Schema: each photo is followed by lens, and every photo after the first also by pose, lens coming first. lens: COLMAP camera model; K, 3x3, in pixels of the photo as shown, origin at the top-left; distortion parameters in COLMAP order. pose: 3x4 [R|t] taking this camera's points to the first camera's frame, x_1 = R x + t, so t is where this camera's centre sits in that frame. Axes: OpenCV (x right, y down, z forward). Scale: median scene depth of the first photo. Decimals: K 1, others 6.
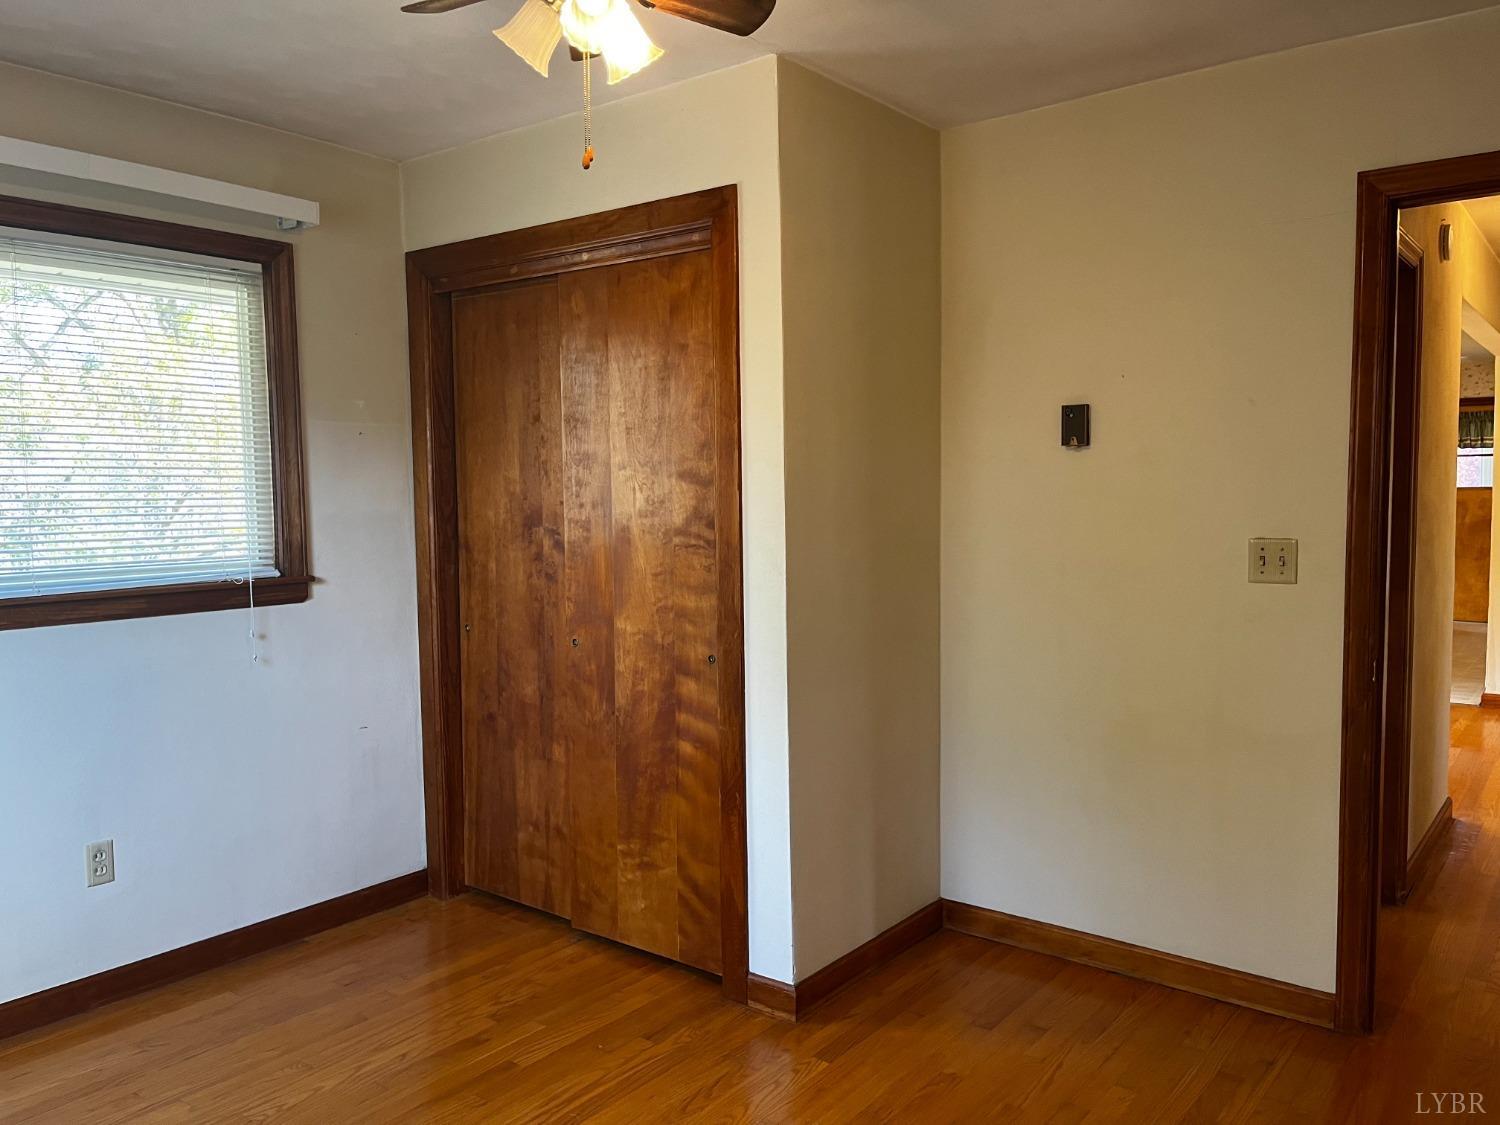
lens RADIAL K [[1139.5, 0, 757.0], [0, 1139.5, 569.1], [0, 0, 1]] dist [0.064675, -0.091598]
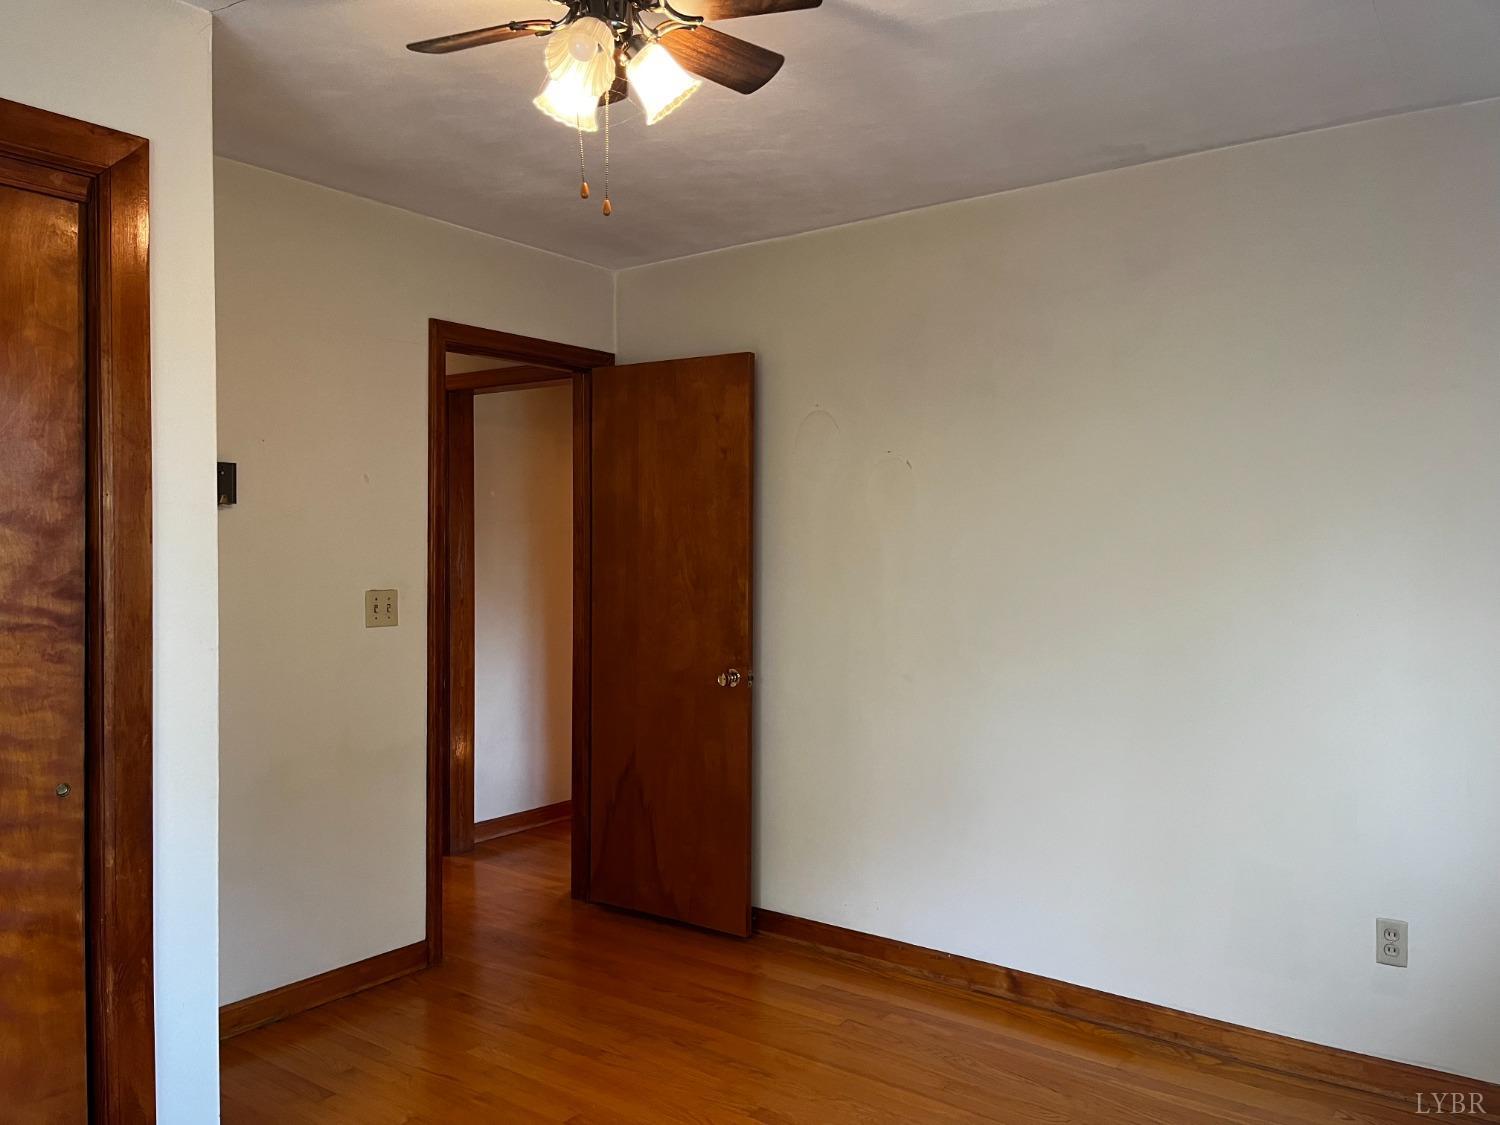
lens RADIAL K [[1139.5, 0, 755.9], [0, 1139.5, 560.1], [0, 0, 1]] dist [0.064675, -0.091598]
pose [[-0.066664, 0.001858, 0.997774, -0.791727], [0.070308, 0.997521, 0.002840, -0.033070], [-0.995295, 0.070341, -0.066630, 0.662932]]
